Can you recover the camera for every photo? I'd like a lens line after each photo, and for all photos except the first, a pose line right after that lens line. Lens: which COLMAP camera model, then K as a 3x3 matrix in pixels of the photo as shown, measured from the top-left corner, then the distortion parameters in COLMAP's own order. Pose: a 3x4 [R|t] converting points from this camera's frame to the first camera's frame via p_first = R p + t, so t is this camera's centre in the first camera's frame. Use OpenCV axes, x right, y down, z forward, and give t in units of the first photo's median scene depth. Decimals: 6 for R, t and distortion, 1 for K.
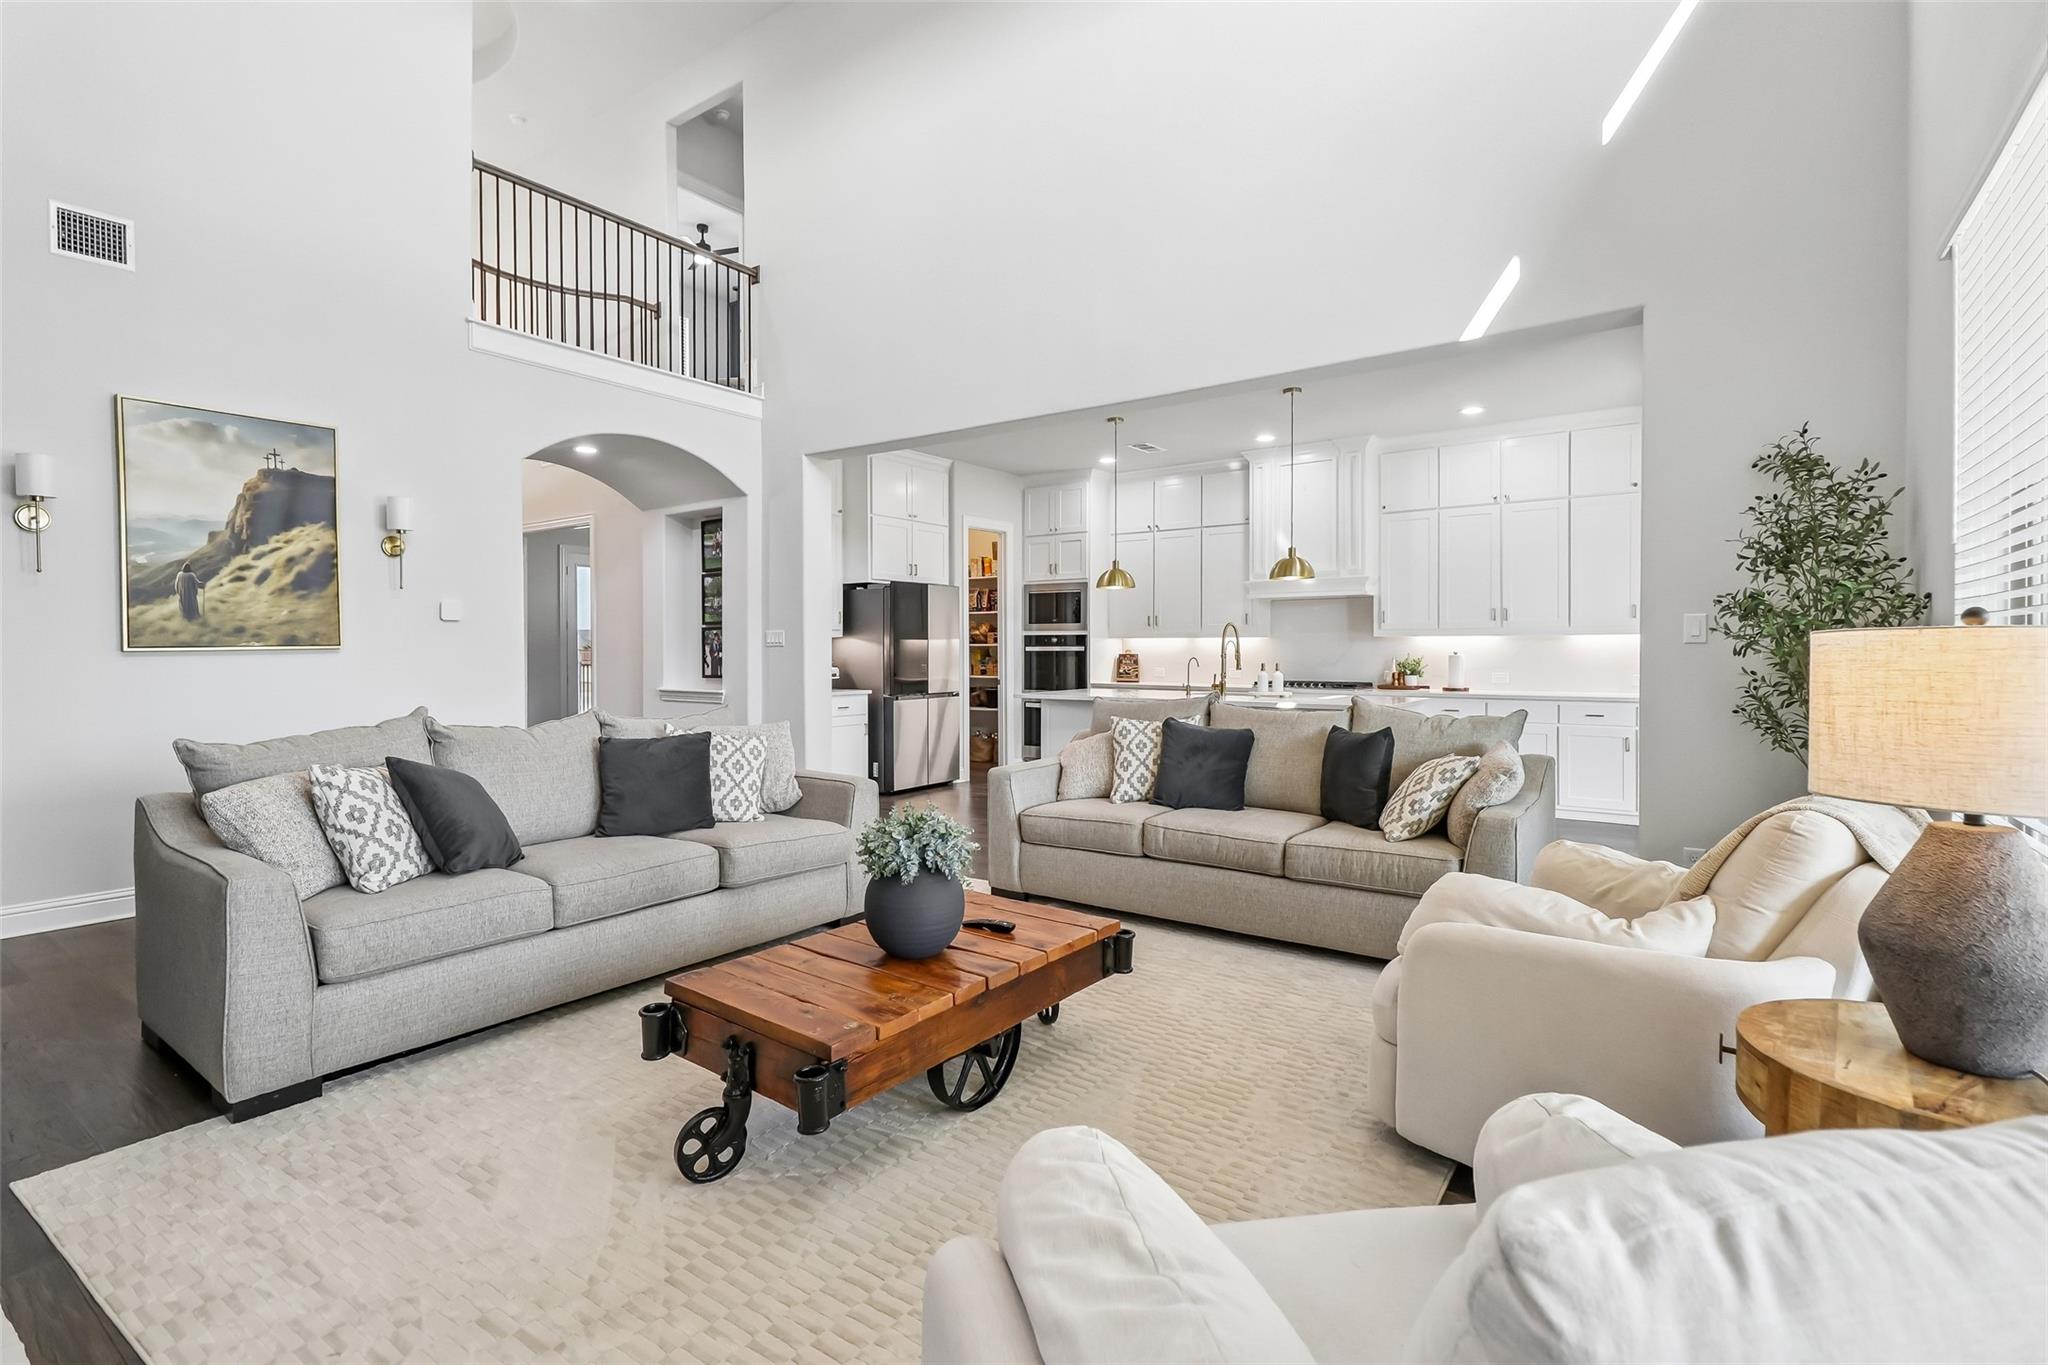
lens RADIAL K [[963.6, 0, 1024.8], [0, 963.6, 642.6], [0, 0, 1]] dist [-0.001739, -0.001119]
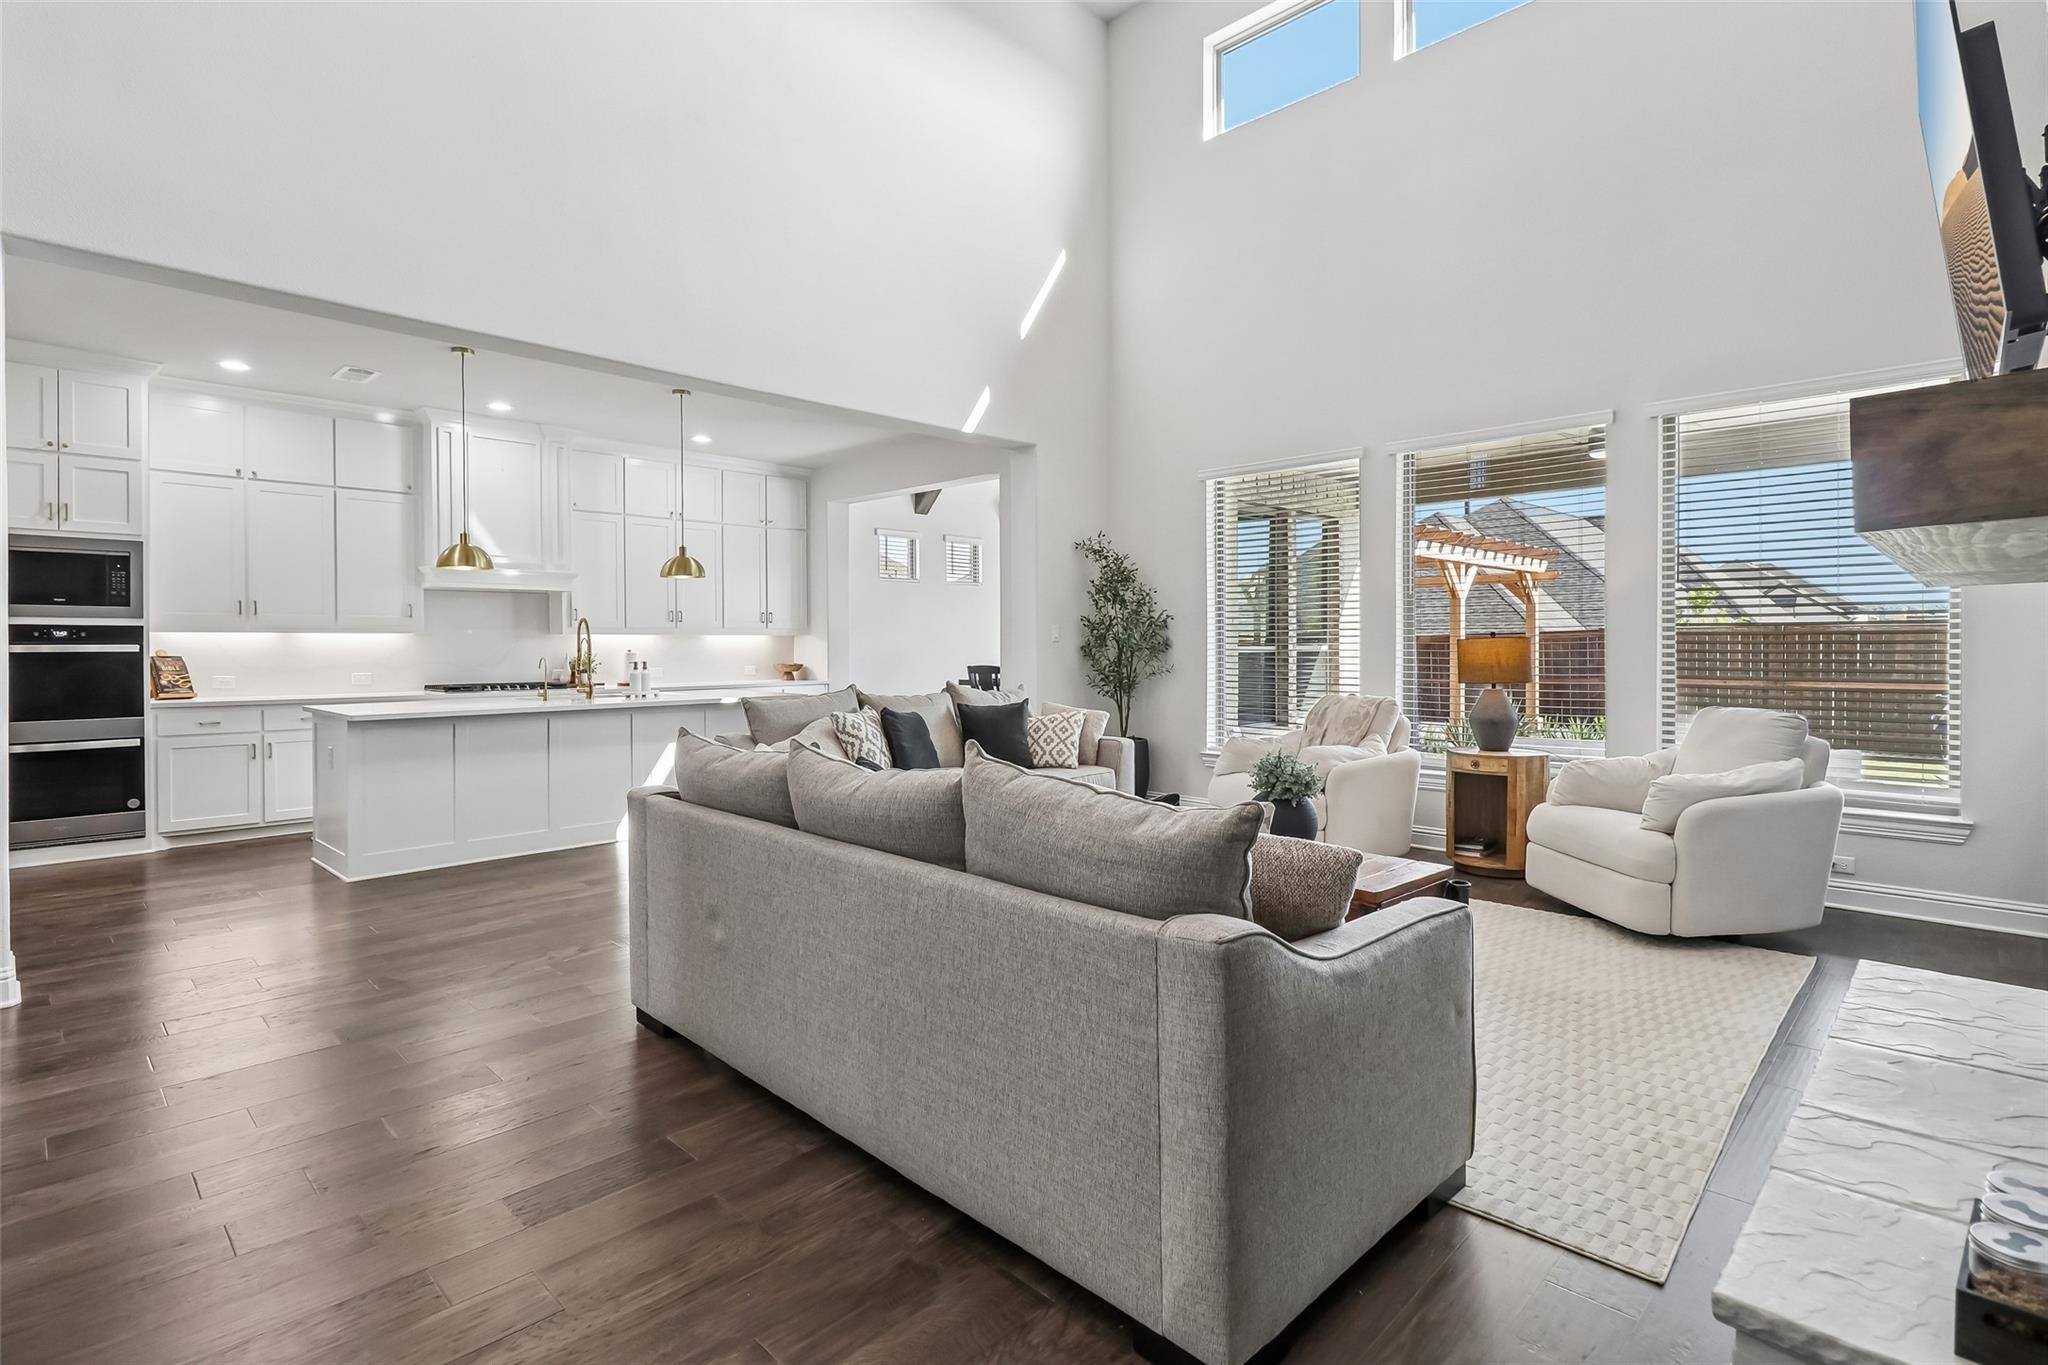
lens RADIAL K [[963.6, 0, 1024.8], [0, 963.6, 642.6], [0, 0, 1]] dist [-0.001739, -0.001119]
pose [[0.140975, 0.004371, 0.990003, -0.885641], [-0.000231, 0.999990, -0.004382, 0.009962], [-0.990013, 0.000389, 0.140975, 0.652424]]
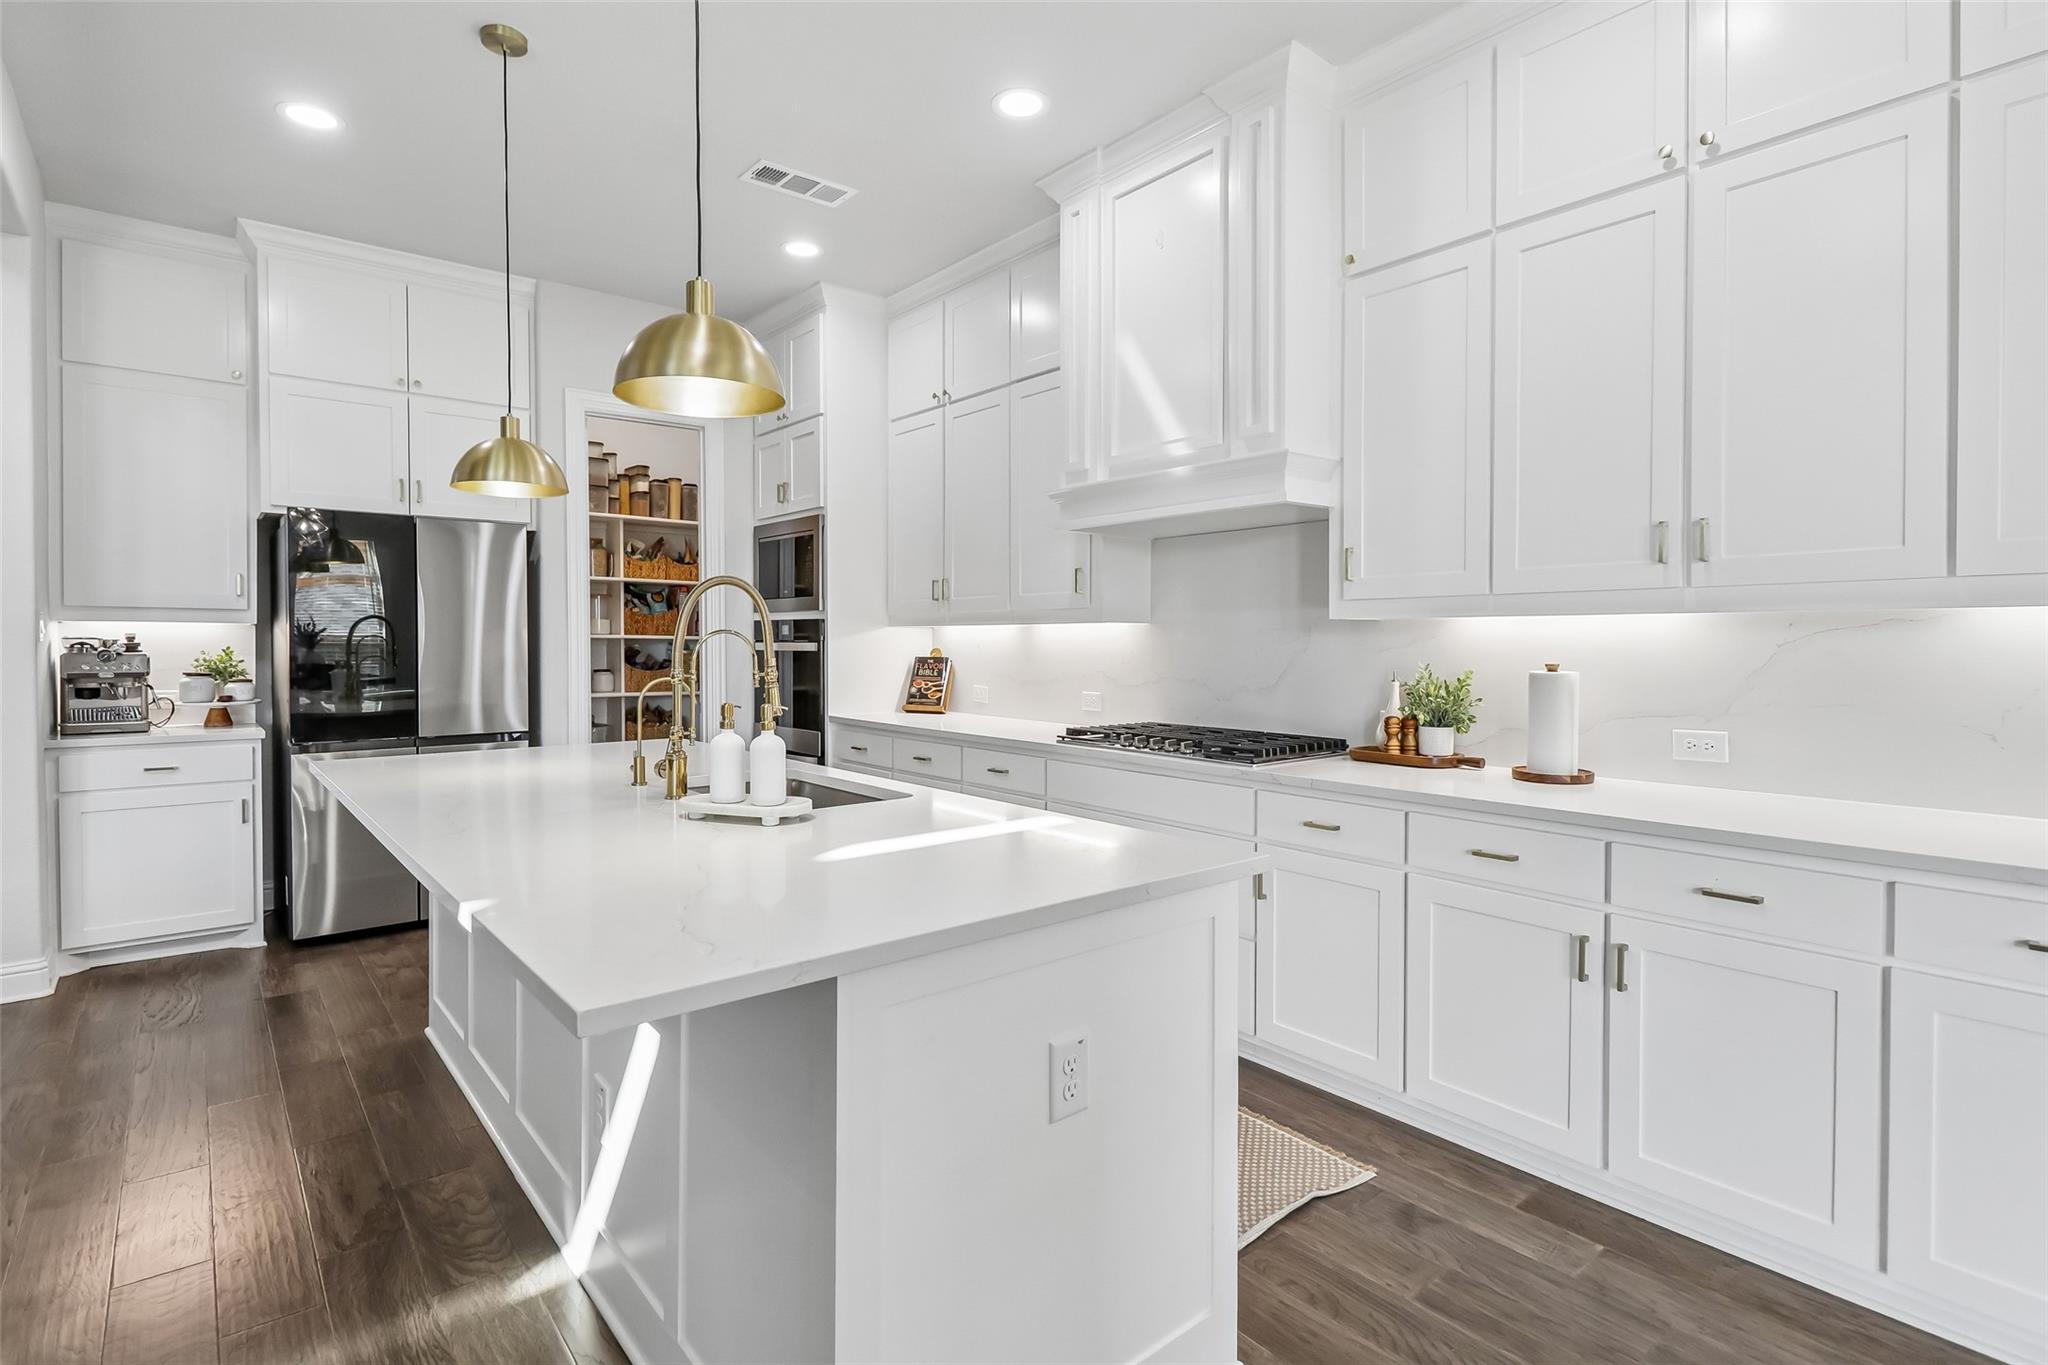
lens RADIAL K [[1005.0, 0, 1024.6], [0, 1005.0, 650.5], [0, 0, 1]] dist [0.000710, -0.000078]
pose [[0.967334, 0.005142, -0.253454, 0.567948], [-0.001007, 0.999864, 0.016439, -0.000752], [0.253504, -0.015647, 0.967208, 0.975958]]
